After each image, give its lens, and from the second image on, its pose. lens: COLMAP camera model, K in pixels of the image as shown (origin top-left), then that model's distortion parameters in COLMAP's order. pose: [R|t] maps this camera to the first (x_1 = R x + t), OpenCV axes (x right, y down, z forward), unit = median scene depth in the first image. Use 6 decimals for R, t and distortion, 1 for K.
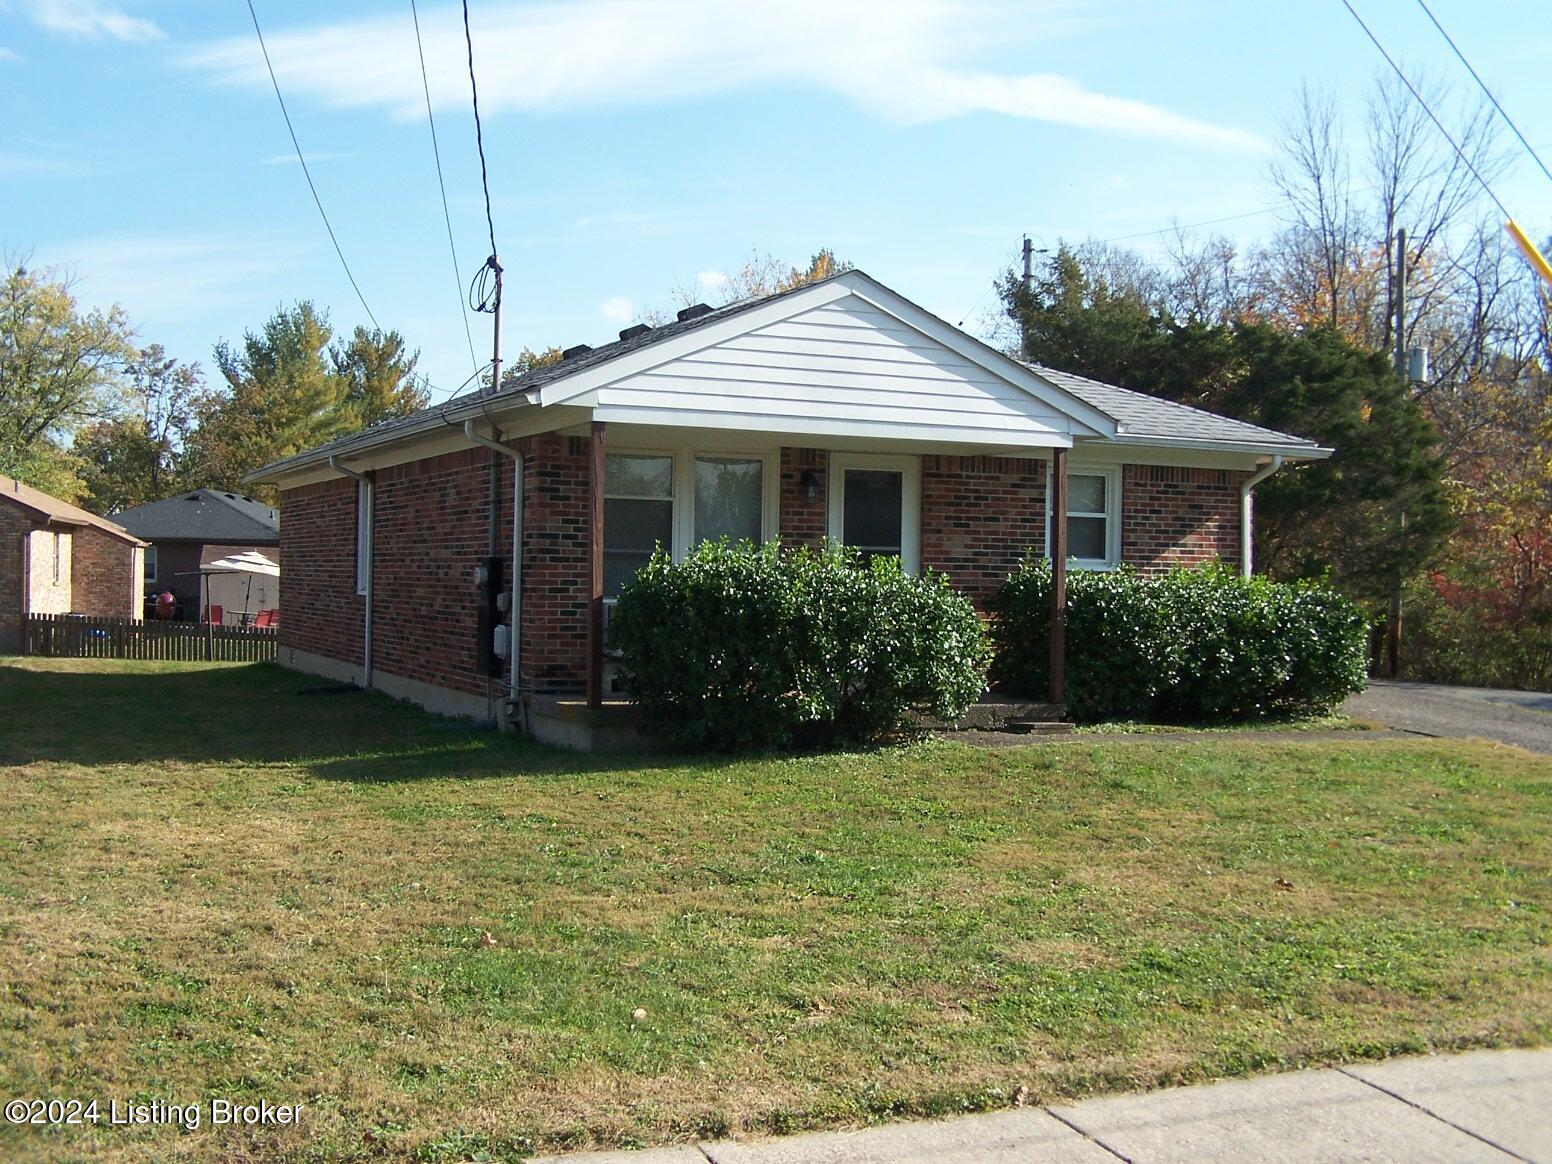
lens RADIAL K [[2633.6, 0, 775.7], [0, 2633.6, 582.8], [0, 0, 1]] dist [-0.150476, 0.000000]
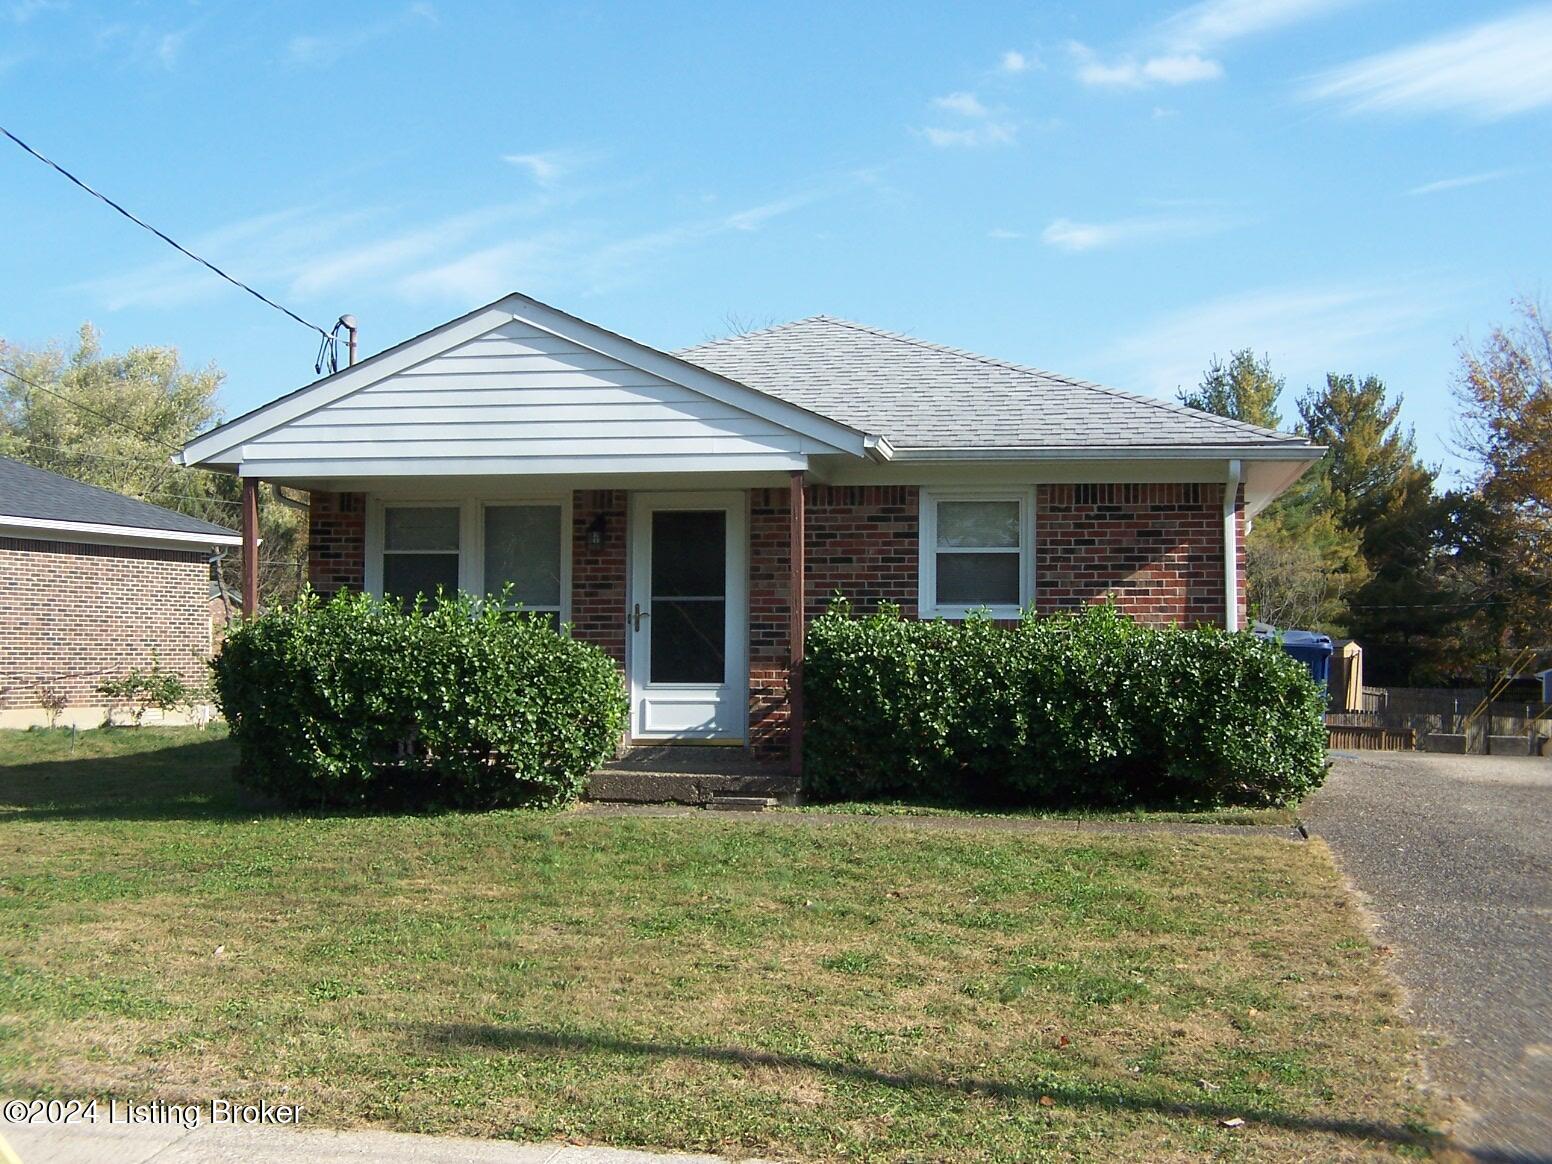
lens RADIAL K [[3069.2, 0, 775.8], [0, 3069.2, 581.2], [0, 0, 1]] dist [-0.172383, 0.000000]
pose [[0.638629, -0.036579, -0.768645, 0.814955], [0.001803, 0.998938, -0.046040, 0.027474], [0.769512, 0.028017, 0.638017, 0.353605]]
